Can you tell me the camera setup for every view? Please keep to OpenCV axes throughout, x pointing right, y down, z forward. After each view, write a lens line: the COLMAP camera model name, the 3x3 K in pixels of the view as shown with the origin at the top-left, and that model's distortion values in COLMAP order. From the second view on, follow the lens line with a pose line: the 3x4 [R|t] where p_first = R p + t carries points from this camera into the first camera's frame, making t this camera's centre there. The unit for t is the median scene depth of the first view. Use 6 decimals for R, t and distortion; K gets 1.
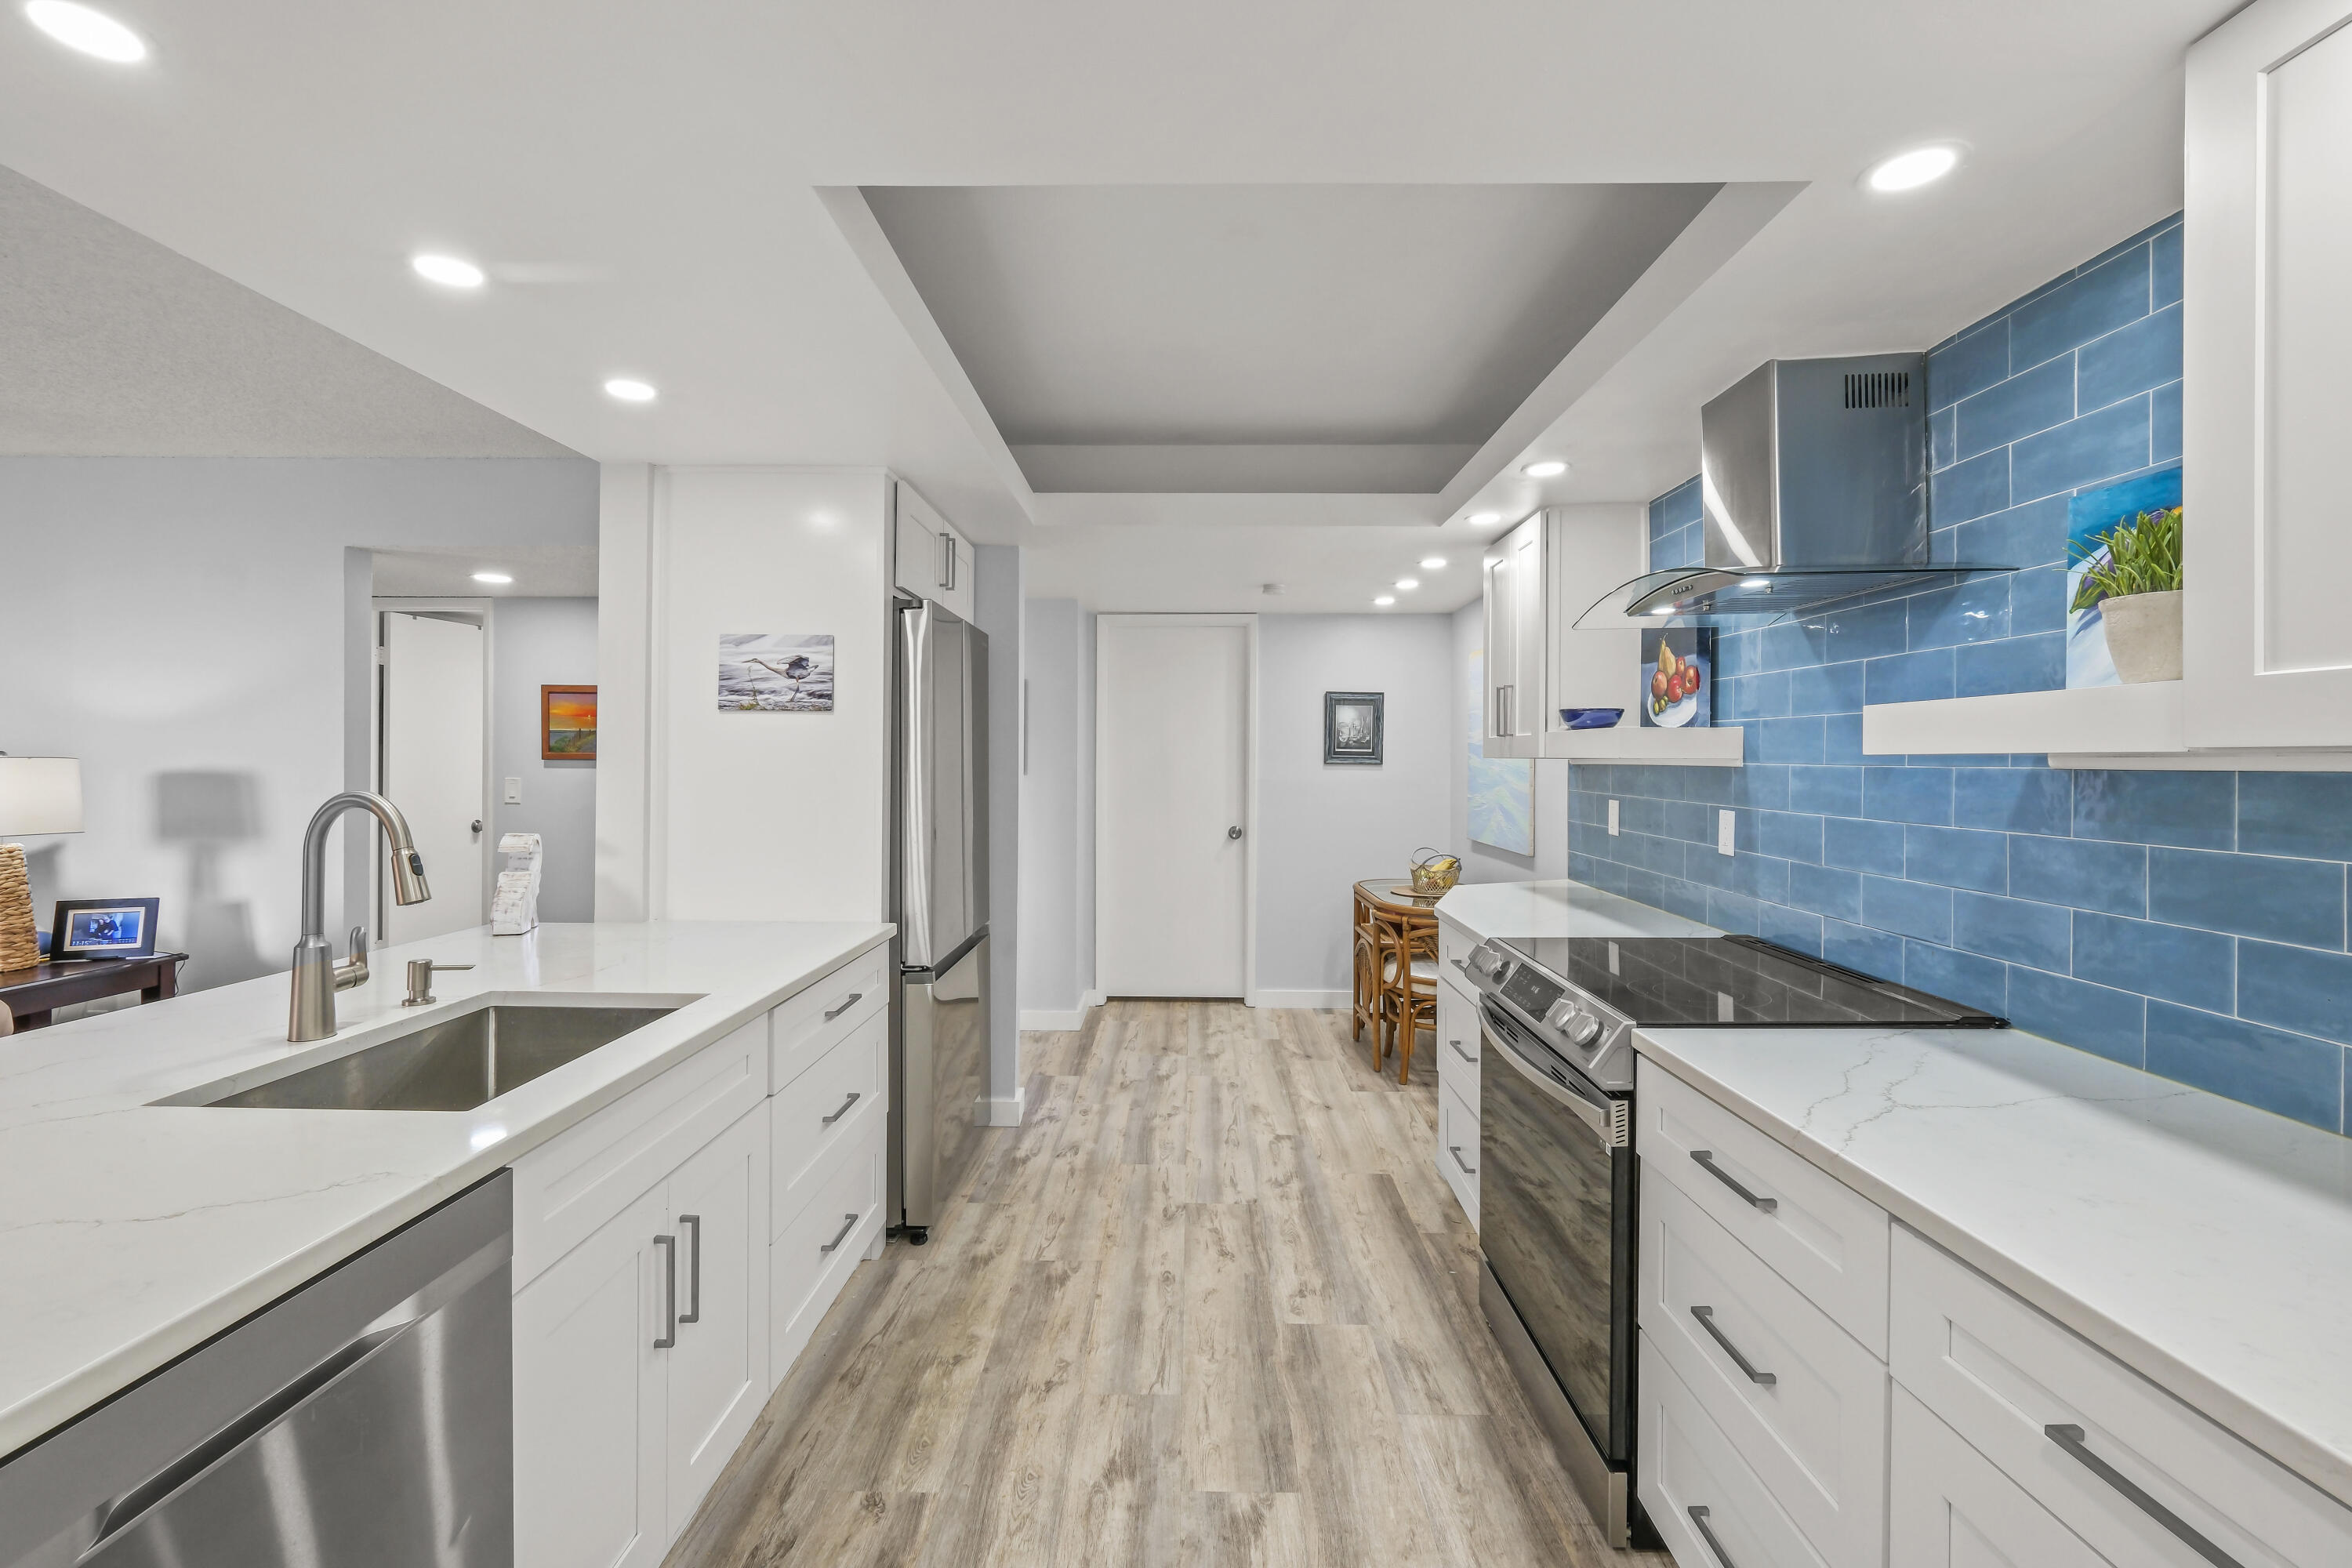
lens RADIAL K [[1023.4, 0, 1175.4], [0, 1023.4, 771.2], [0, 0, 1]] dist [-0.001253, -0.000601]
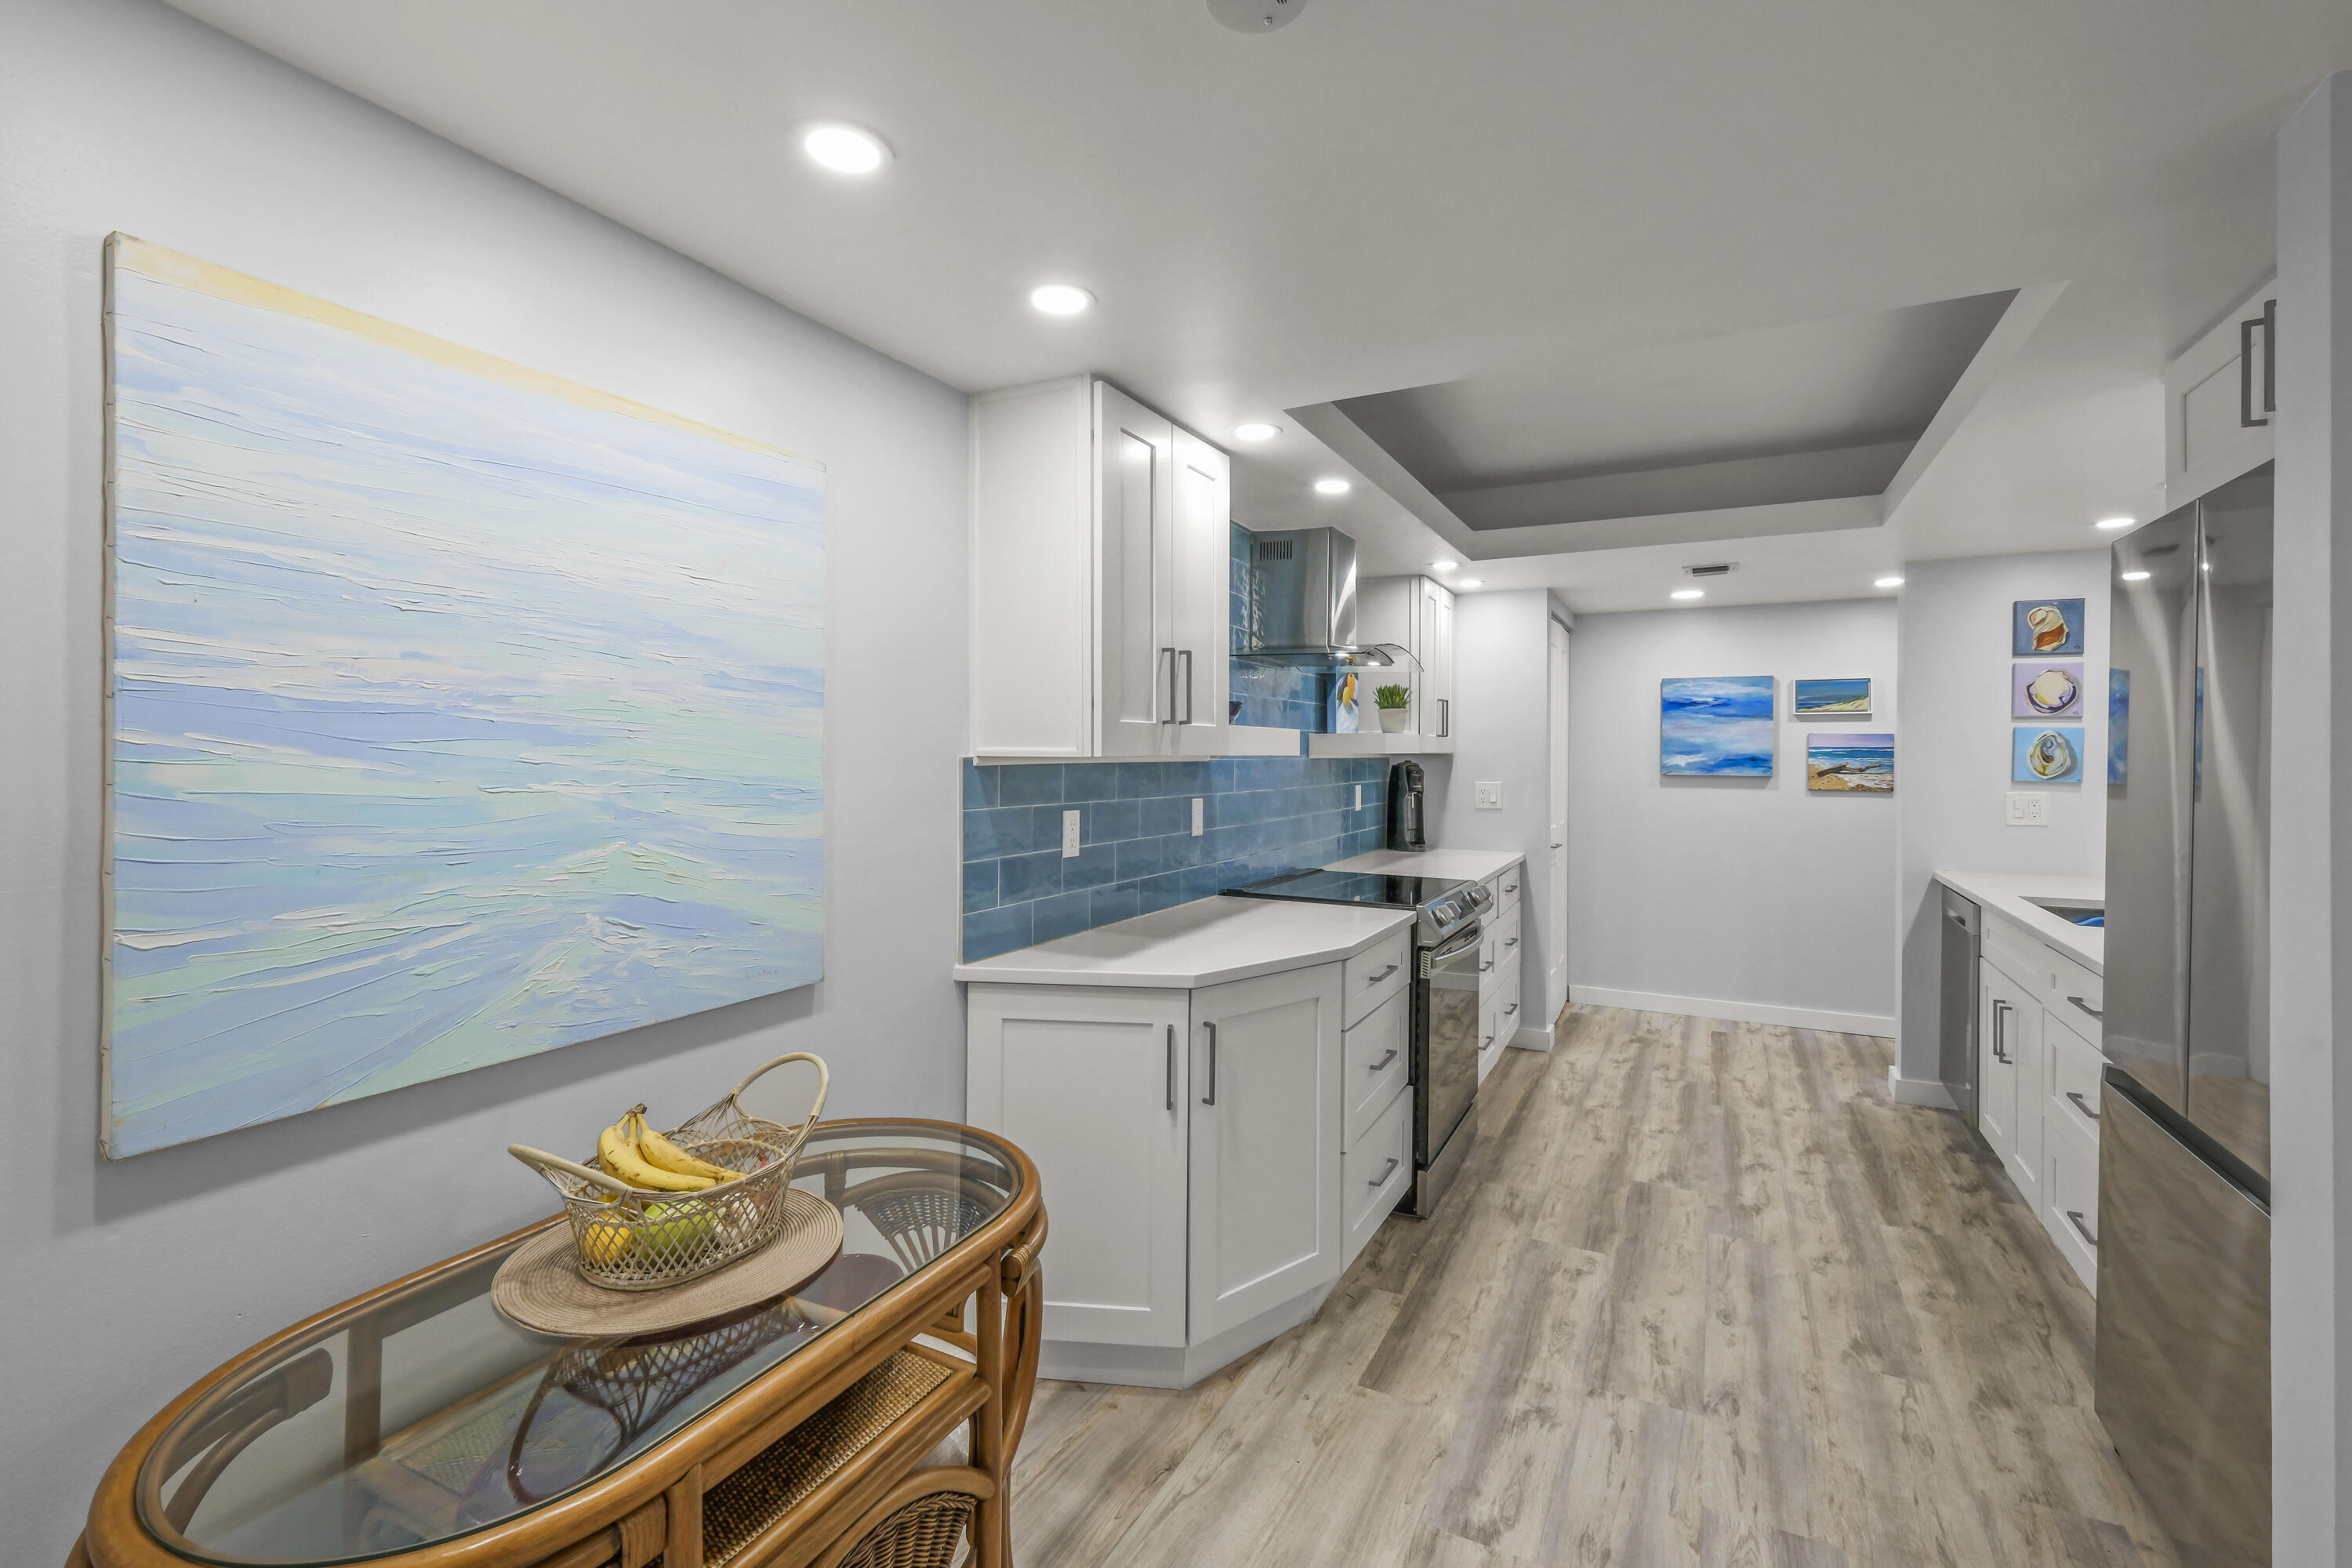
lens RADIAL K [[1023.4, 0, 1186.1], [0, 1023.4, 743.7], [0, 0, 1]] dist [-0.001253, -0.000601]
pose [[-0.895365, -0.002514, 0.445326, 0.018352], [-0.001511, 0.999995, 0.002606, -0.028433], [-0.445331, 0.001660, -0.895364, 2.006634]]
